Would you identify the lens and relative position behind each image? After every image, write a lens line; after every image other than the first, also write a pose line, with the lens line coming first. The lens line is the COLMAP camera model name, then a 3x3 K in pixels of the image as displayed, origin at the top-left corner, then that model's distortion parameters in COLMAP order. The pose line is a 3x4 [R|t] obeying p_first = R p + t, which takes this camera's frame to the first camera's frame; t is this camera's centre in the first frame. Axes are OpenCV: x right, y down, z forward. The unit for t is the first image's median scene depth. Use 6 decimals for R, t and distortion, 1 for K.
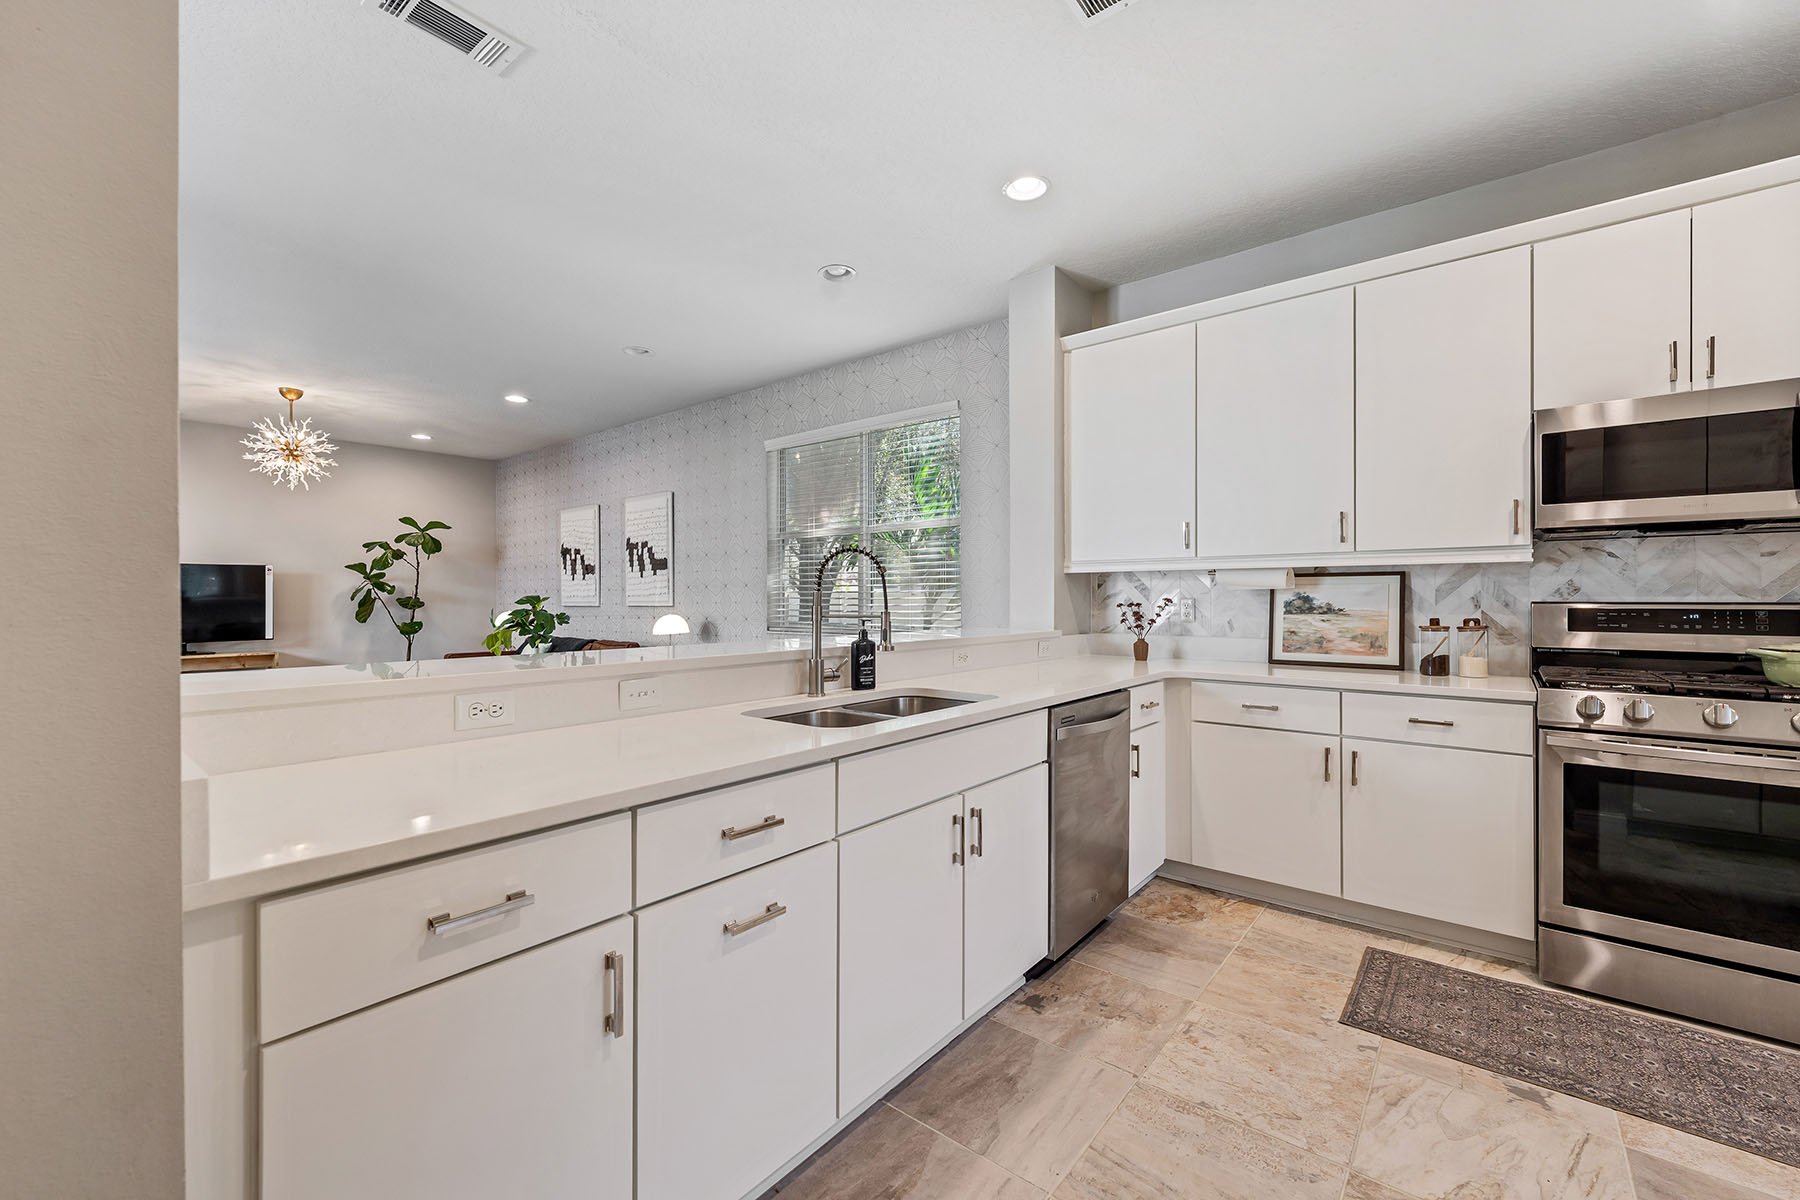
lens RADIAL K [[735.3, 0, 897.2], [0, 735.3, 595.3], [0, 0, 1]] dist [-0.000326, -0.000968]
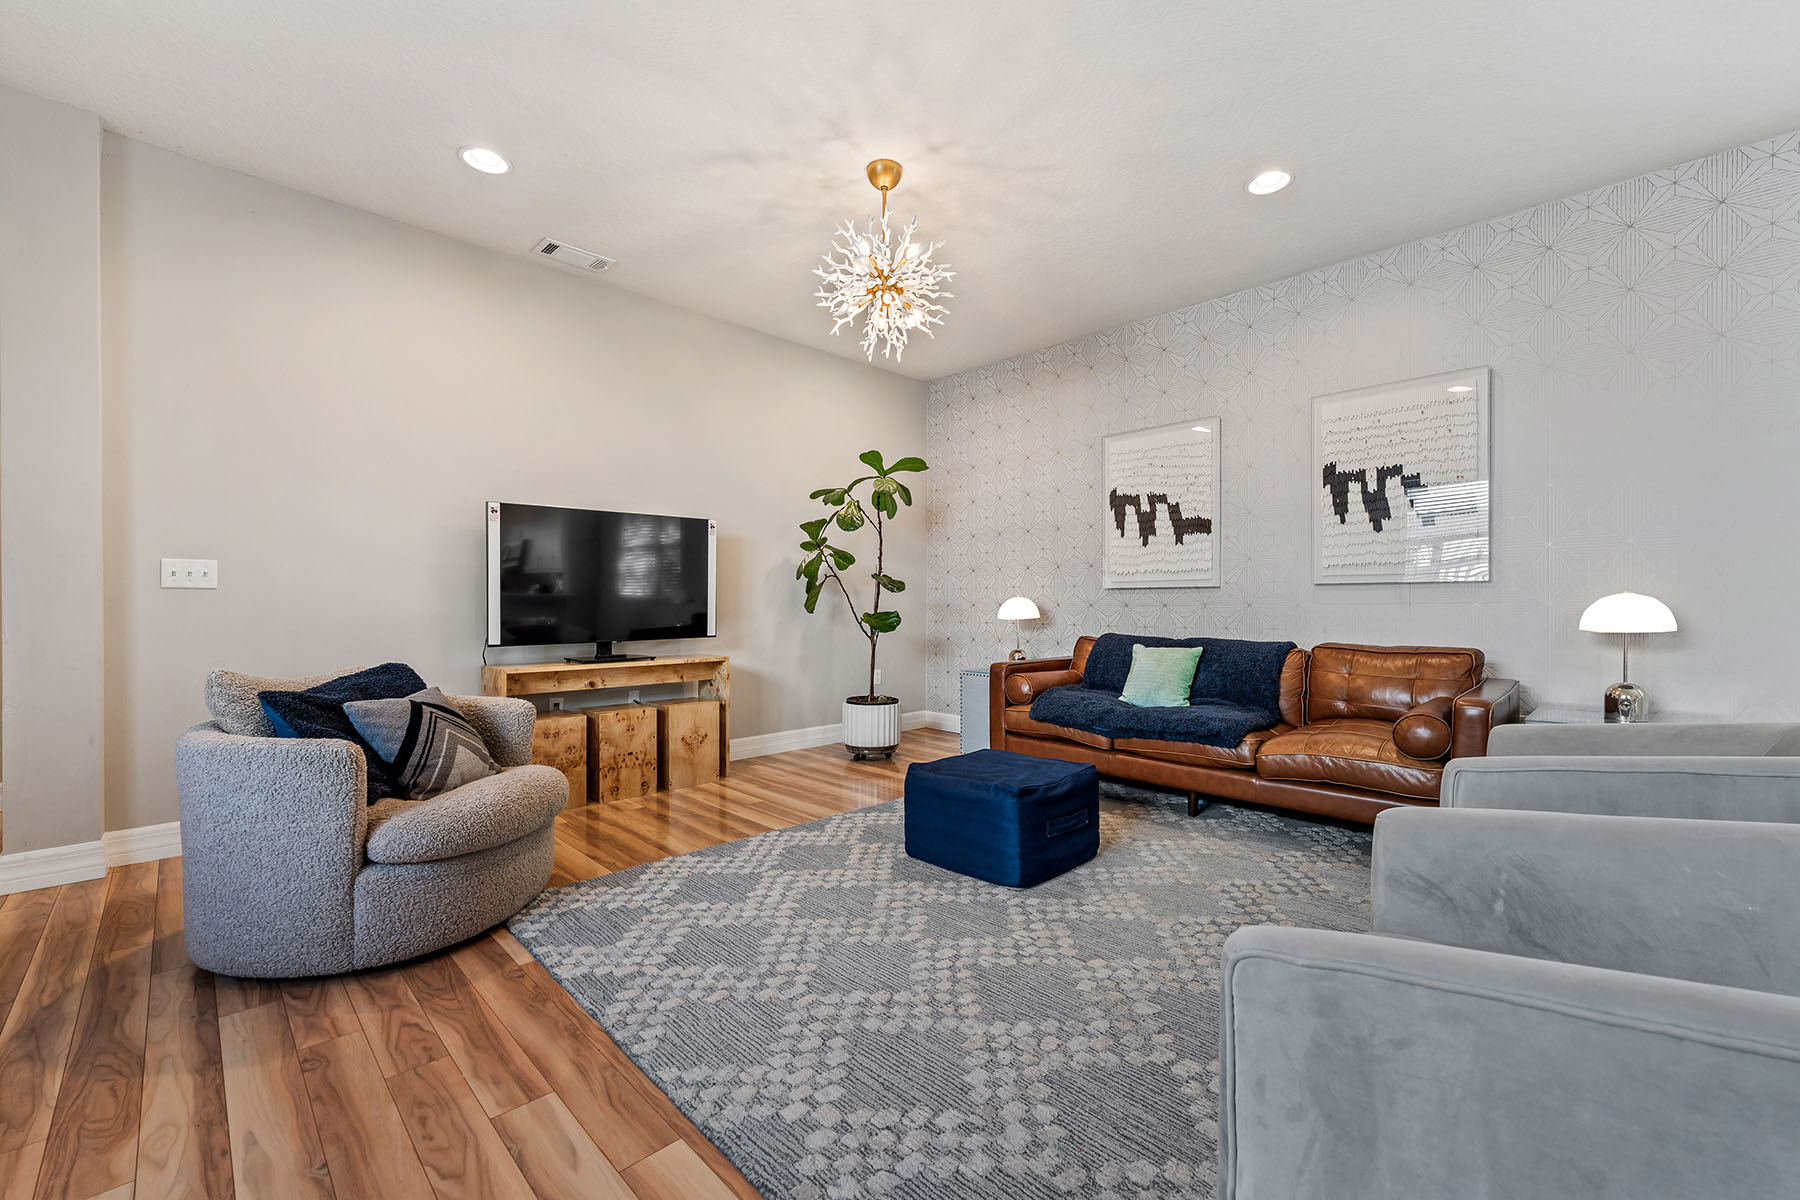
lens RADIAL K [[735.3, 0, 889.8], [0, 735.3, 608.4], [0, 0, 1]] dist [-0.000326, -0.000968]
pose [[0.994156, 0.004106, -0.107872, -1.317795], [-0.003238, 0.999961, 0.008221, 0.061507], [0.107901, -0.007824, 0.994131, 0.807198]]
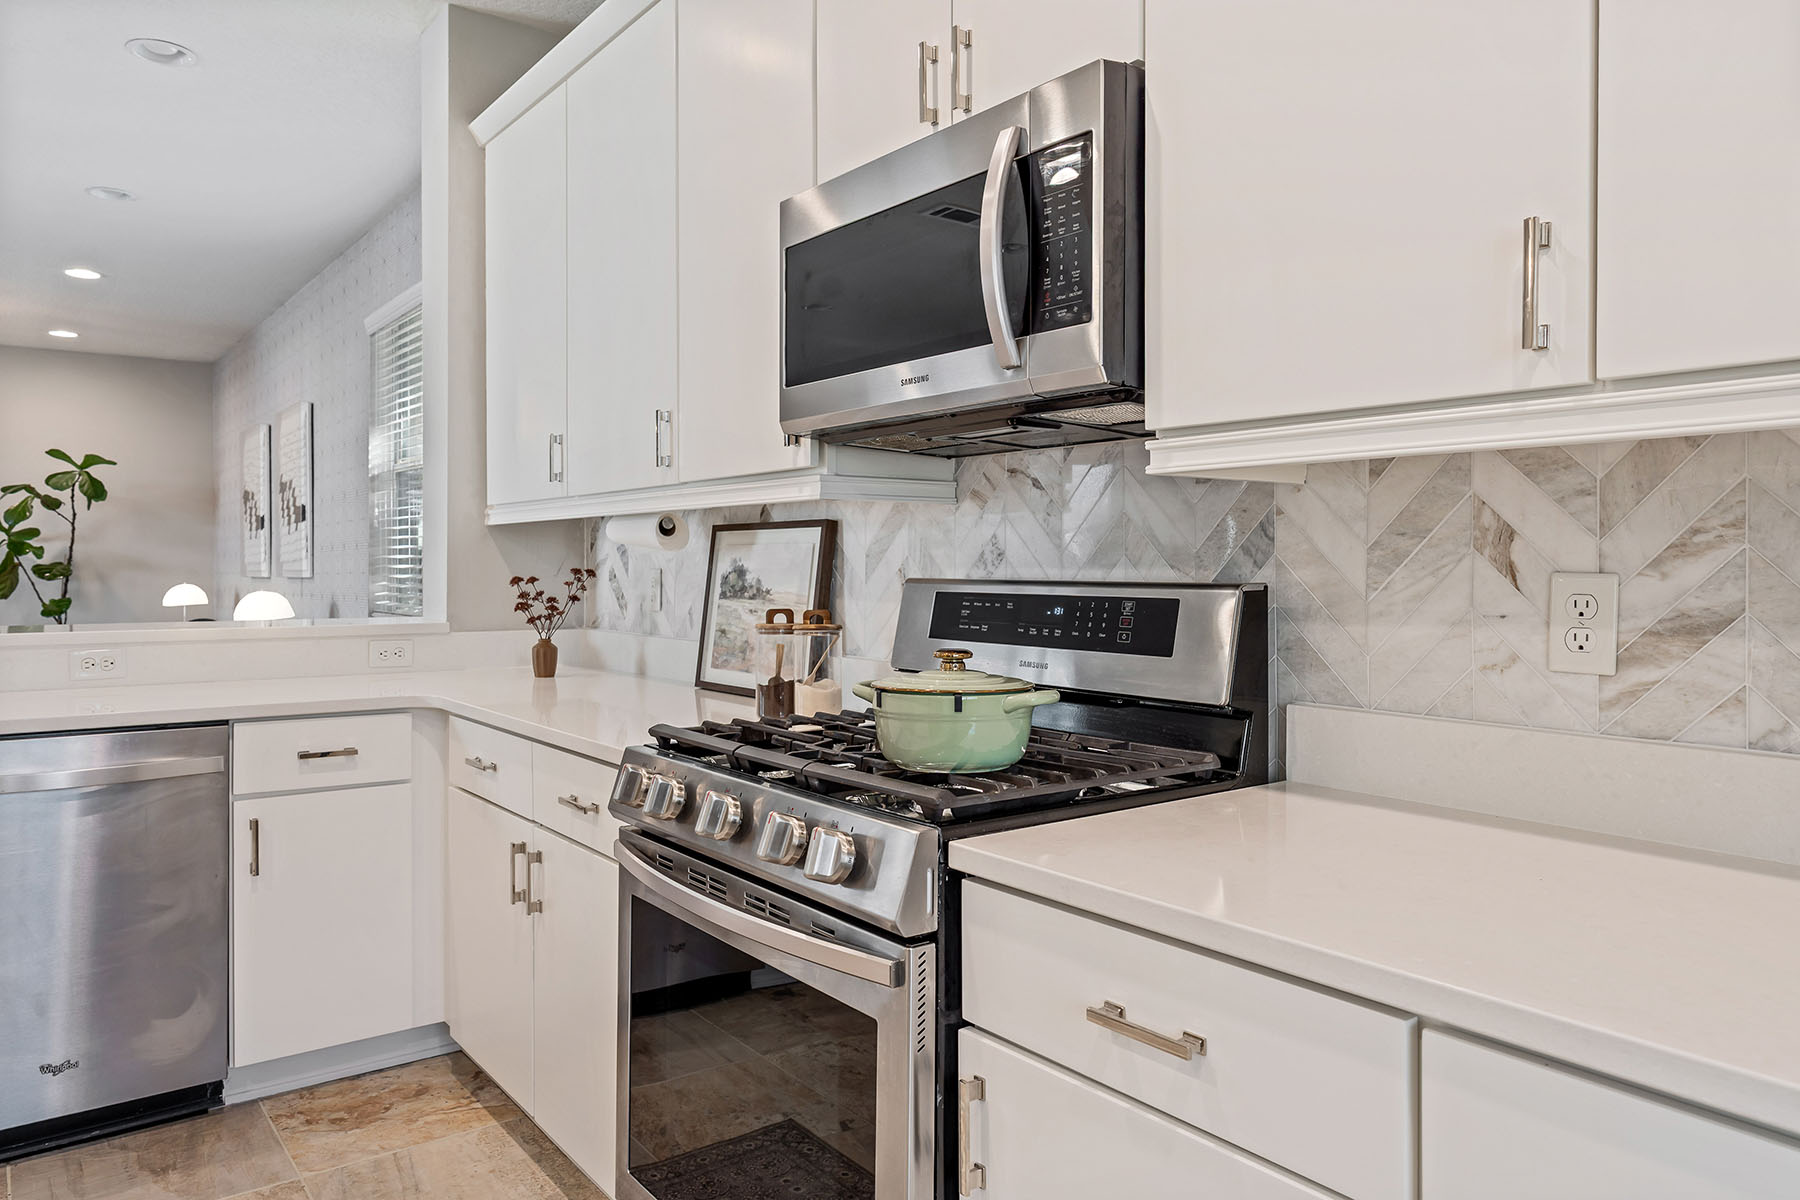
lens RADIAL K [[1218.7, 0, 877.0], [0, 1218.7, 568.5], [0, 0, 1]] dist [-0.007611, 0.015724]
pose [[0.969017, 0.003518, -0.246971, 0.862039], [-0.001965, 0.999977, 0.006536, -0.003005], [0.246988, -0.005849, 0.969001, 0.150696]]
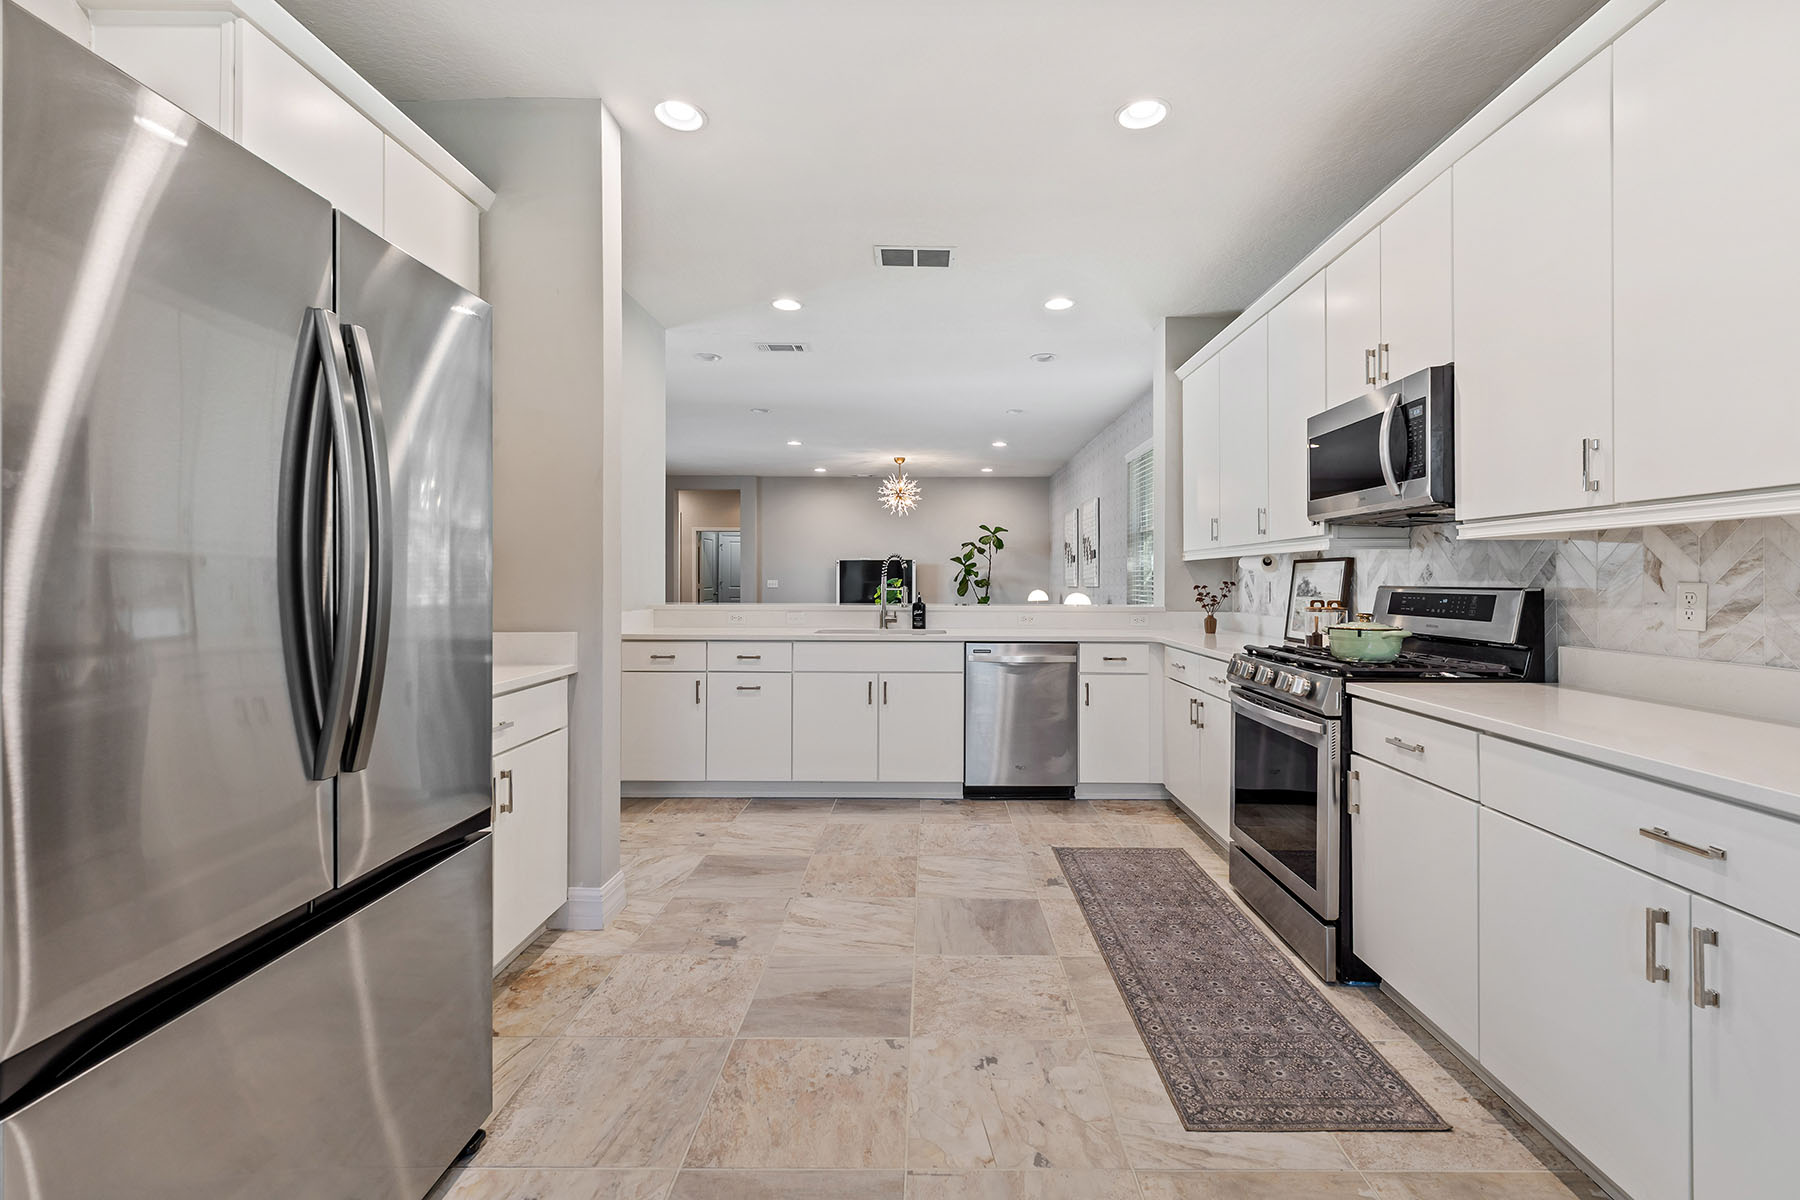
lens RADIAL K [[787.8, 0, 927.8], [0, 787.8, 574.4], [0, 0, 1]] dist [-0.009071, -0.000085]
pose [[0.632248, -0.002567, -0.774762, 1.091946], [-0.001308, 0.999990, -0.004380, -0.001879], [0.774765, 0.003783, 0.632238, -0.180205]]
